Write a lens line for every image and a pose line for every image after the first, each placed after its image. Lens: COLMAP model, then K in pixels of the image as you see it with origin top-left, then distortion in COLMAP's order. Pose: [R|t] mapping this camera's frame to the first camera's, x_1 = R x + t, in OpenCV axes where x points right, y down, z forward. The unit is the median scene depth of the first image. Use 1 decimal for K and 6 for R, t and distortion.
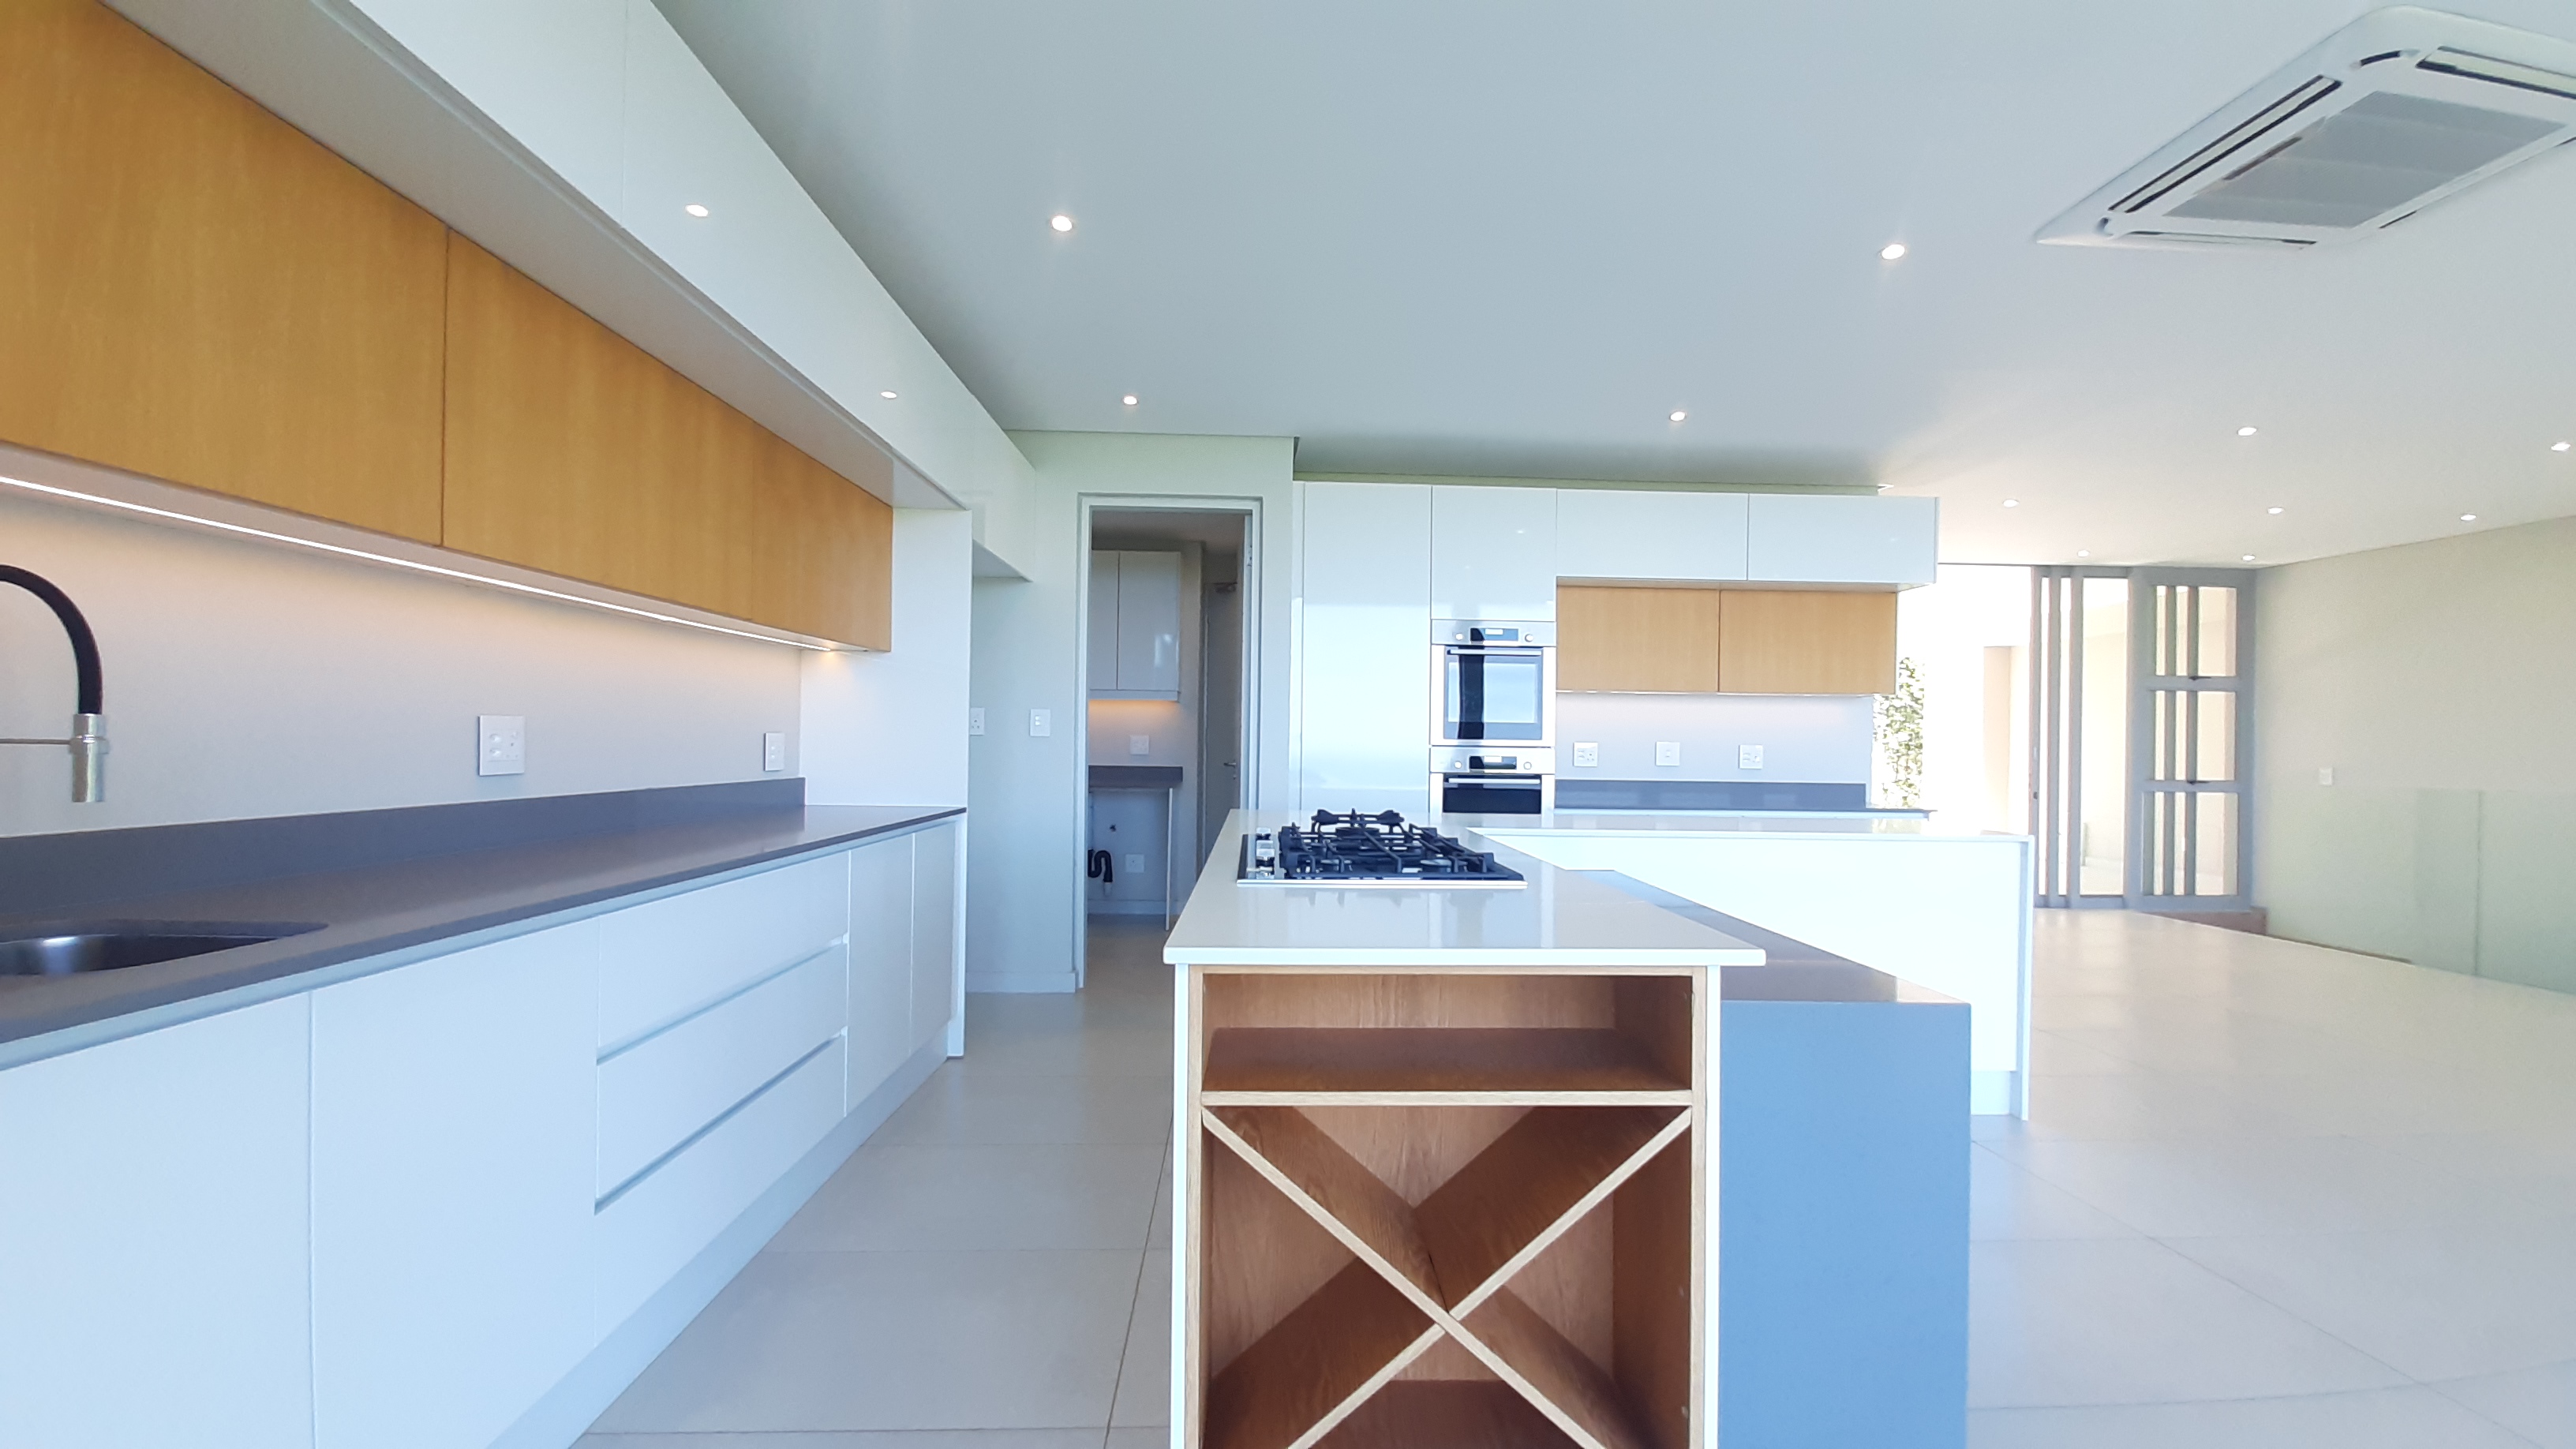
lens RADIAL K [[960.6, 0, 1282.5], [0, 960.6, 745.5], [0, 0, 1]] dist [0.000468, -0.009063]
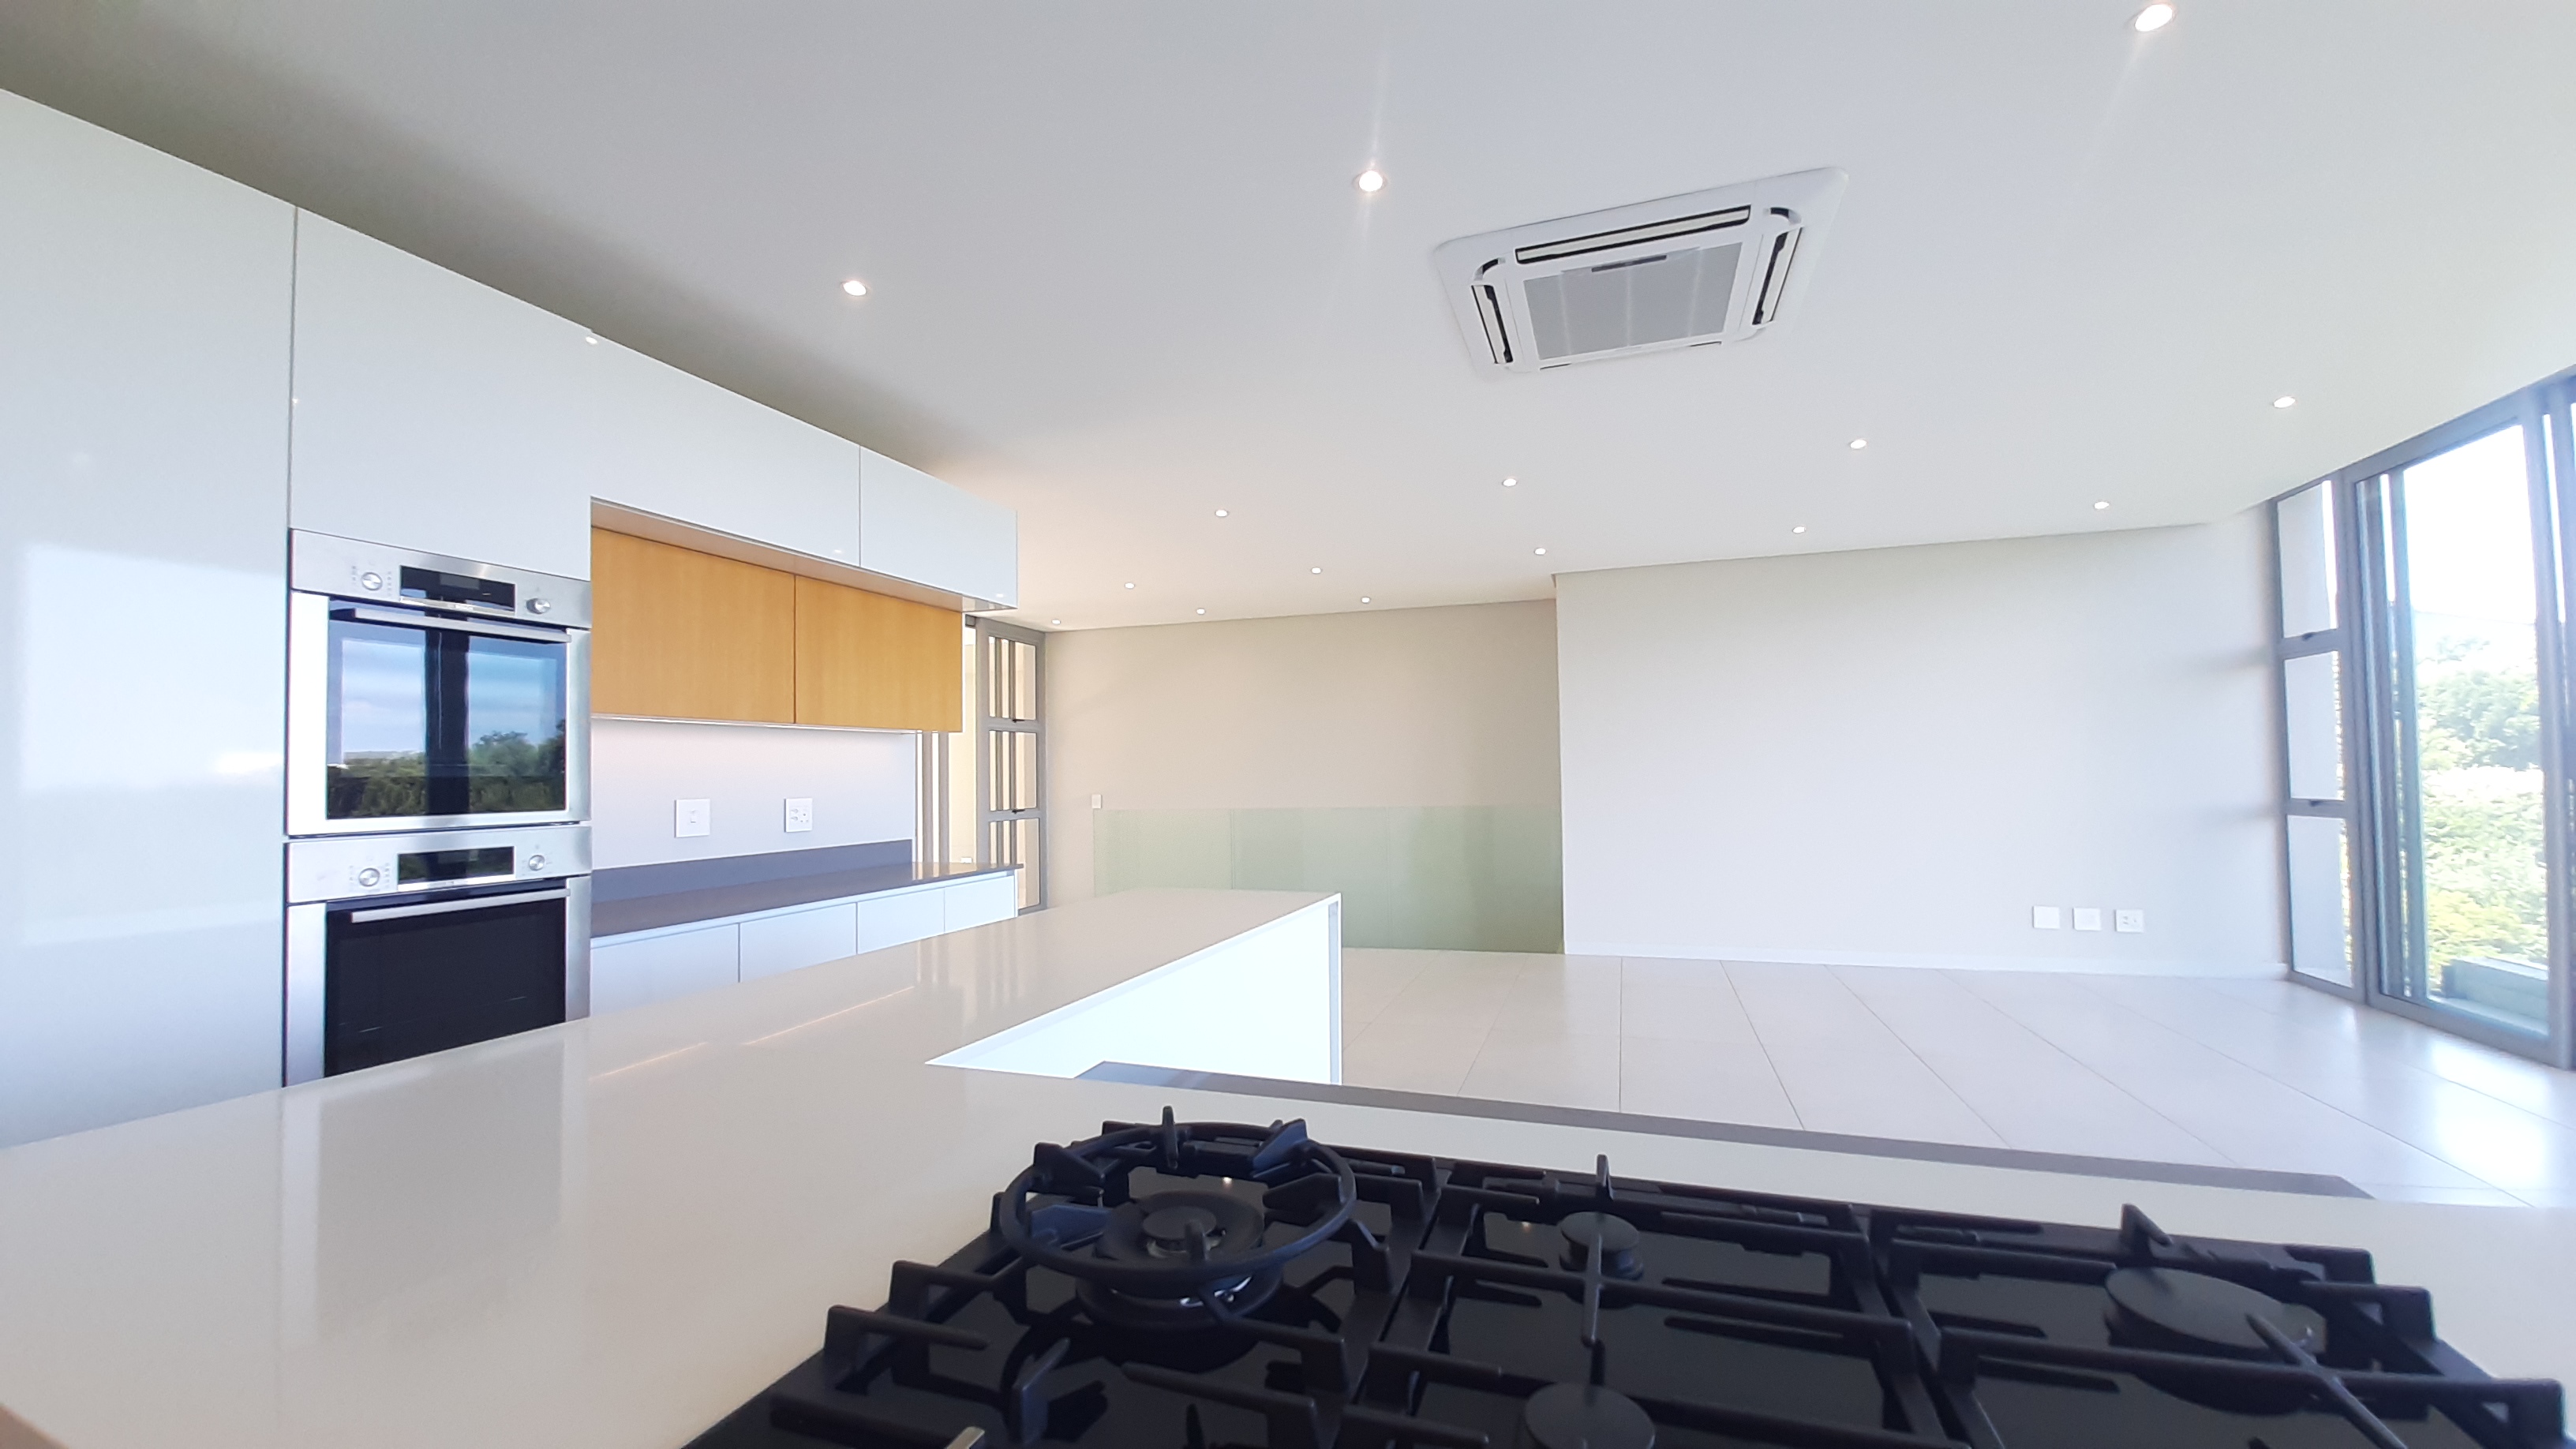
lens RADIAL K [[997.6, 0, 1290.9], [0, 997.6, 737.2], [0, 0, 1]] dist [0.006260, -0.010282]
pose [[0.359218, 0.013224, 0.933160, -0.079894], [0.027709, 0.999308, -0.024828, -0.018356], [-0.932842, 0.034776, 0.358602, 0.417777]]
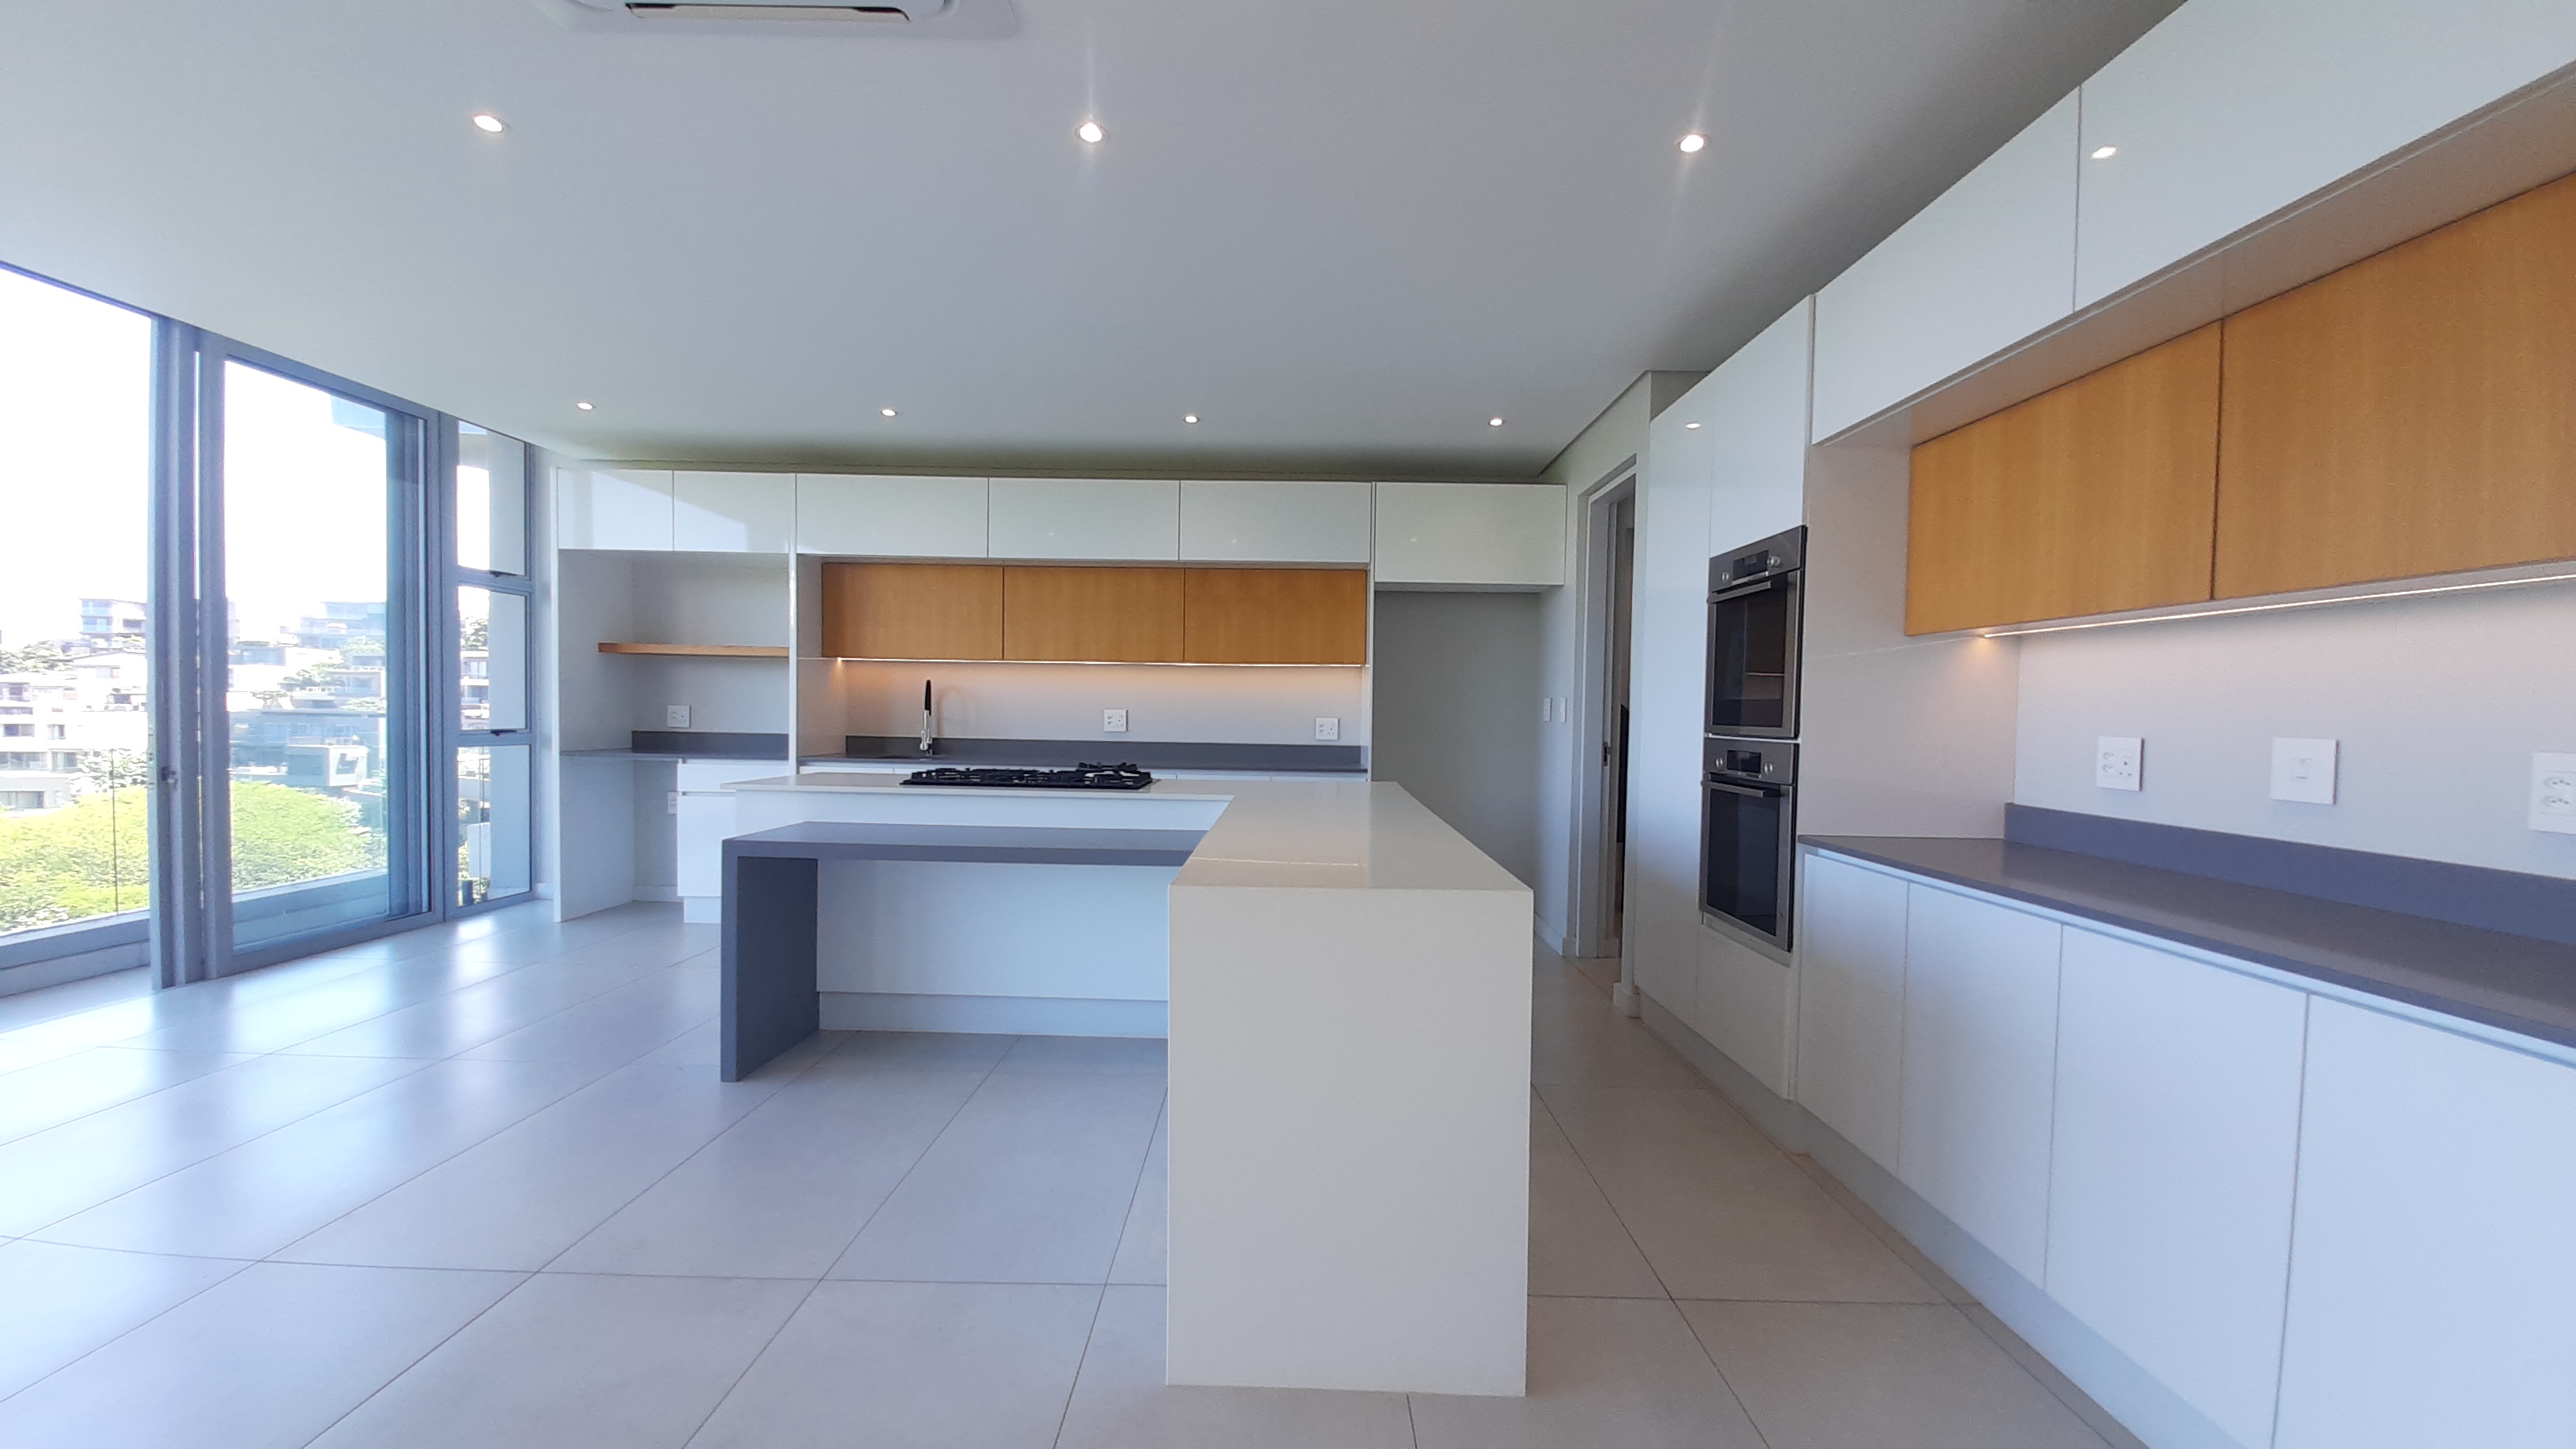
lens RADIAL K [[1006.1, 0, 1291.5], [0, 1006.1, 739.1], [0, 0, 1]] dist [0.023736, -0.019334]
pose [[-0.042601, 0.014706, -0.998984, 0.857438], [-0.025079, 0.999561, 0.015784, -0.000063], [0.998777, 0.025726, -0.042213, 0.666940]]
